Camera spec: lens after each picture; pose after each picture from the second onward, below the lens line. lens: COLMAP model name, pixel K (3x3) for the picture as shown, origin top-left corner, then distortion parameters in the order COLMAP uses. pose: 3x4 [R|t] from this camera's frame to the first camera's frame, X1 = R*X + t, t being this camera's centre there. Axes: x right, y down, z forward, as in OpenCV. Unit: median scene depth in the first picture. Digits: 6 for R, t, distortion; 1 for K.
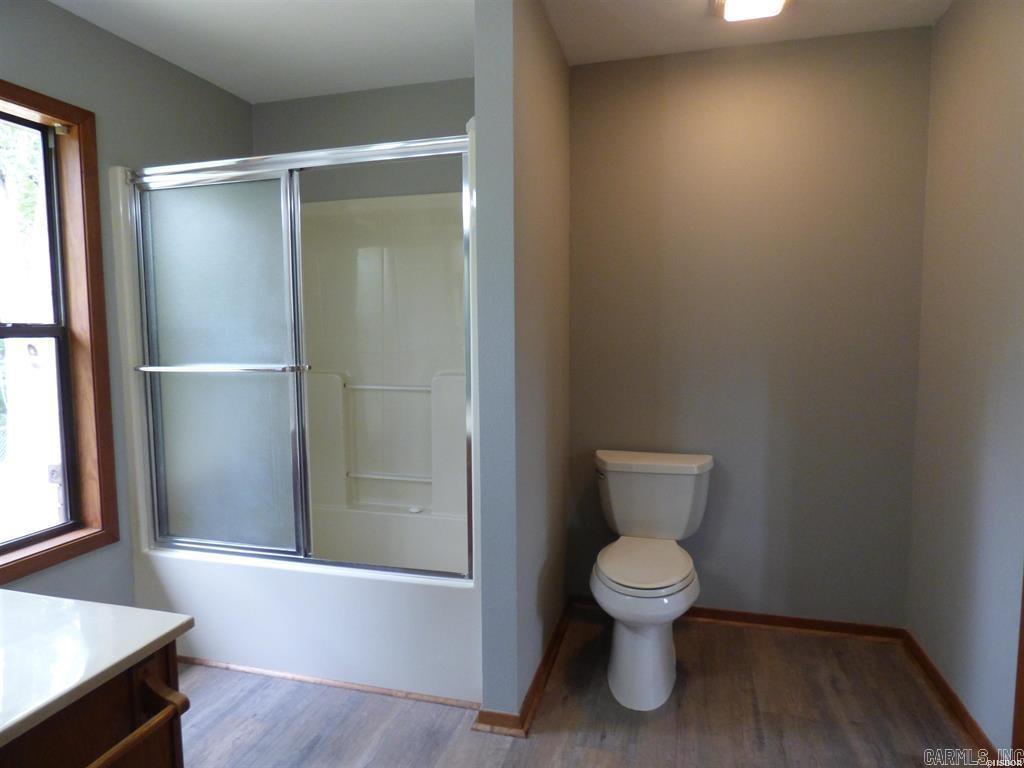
lens RADIAL K [[633.8, 0, 509.1], [0, 633.8, 380.4], [0, 0, 1]] dist [-0.007274, 0.002433]
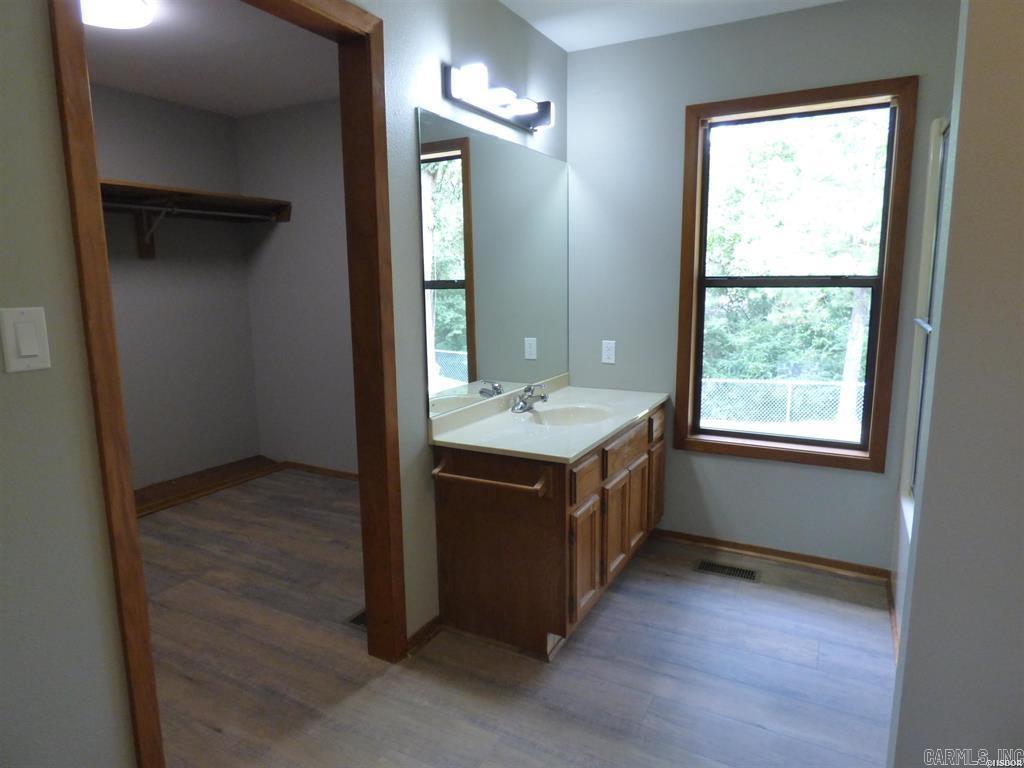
lens RADIAL K [[633.8, 0, 509.1], [0, 633.8, 380.4], [0, 0, 1]] dist [-0.007274, 0.002433]
pose [[-0.221555, 0.169100, -0.960374, 0.595462], [-0.066226, 0.979967, 0.187827, -0.074198], [0.972896, 0.105216, -0.205918, 0.607086]]
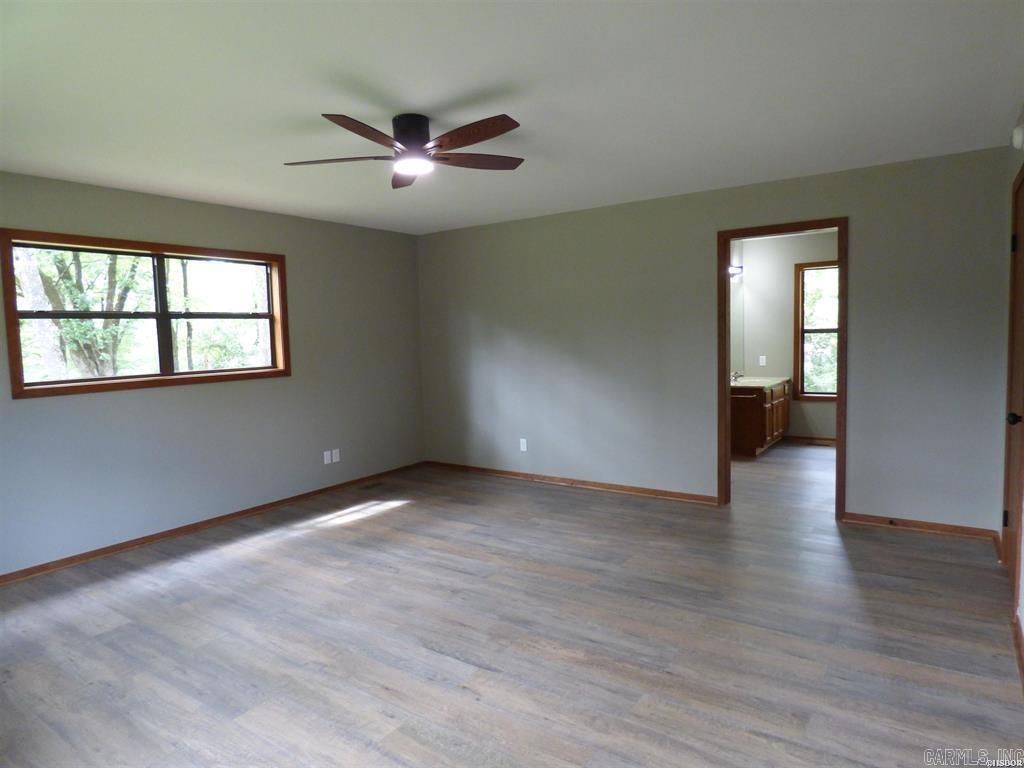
lens RADIAL K [[633.8, 0, 509.1], [0, 633.8, 380.4], [0, 0, 1]] dist [-0.007274, 0.002433]
pose [[-0.331264, 0.091746, -0.939067, 2.815719], [-0.046336, 0.992479, 0.113310, -0.102468], [0.942400, 0.081048, -0.324521, 0.353579]]
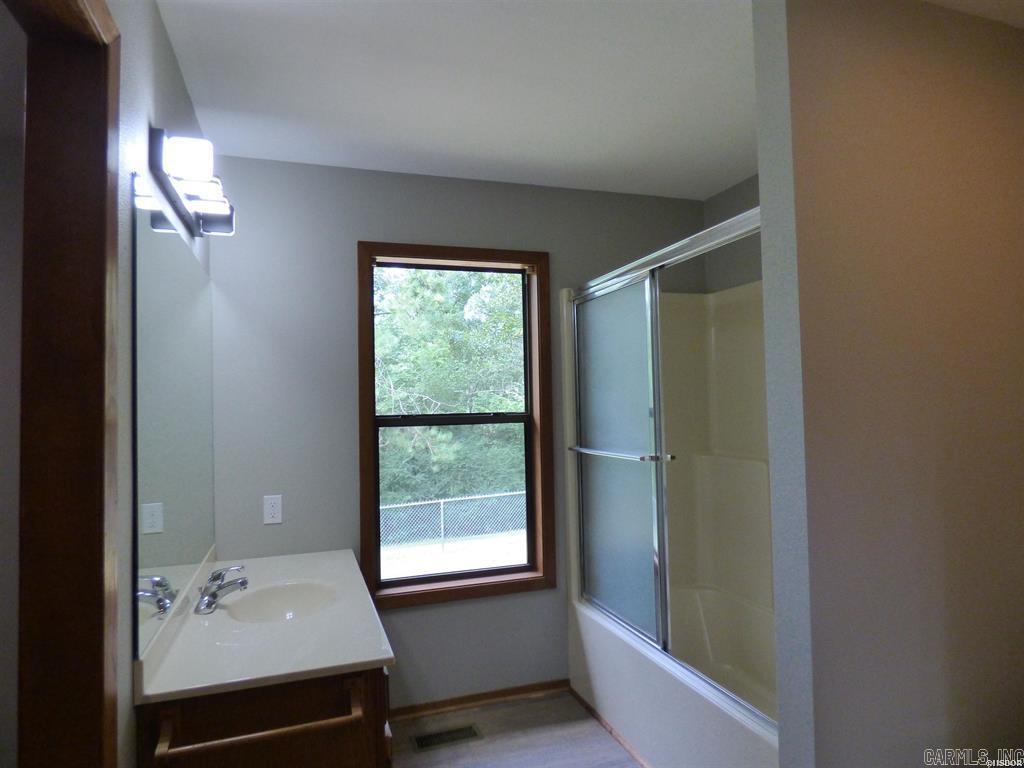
lens RADIAL K [[633.8, 0, 509.1], [0, 633.8, 380.4], [0, 0, 1]] dist [-0.007274, 0.002433]
pose [[0.570039, -0.031095, -0.821029, 0.368074], [-0.050459, 0.996072, -0.072758, -0.056030], [0.820067, 0.082904, 0.566231, 0.205981]]
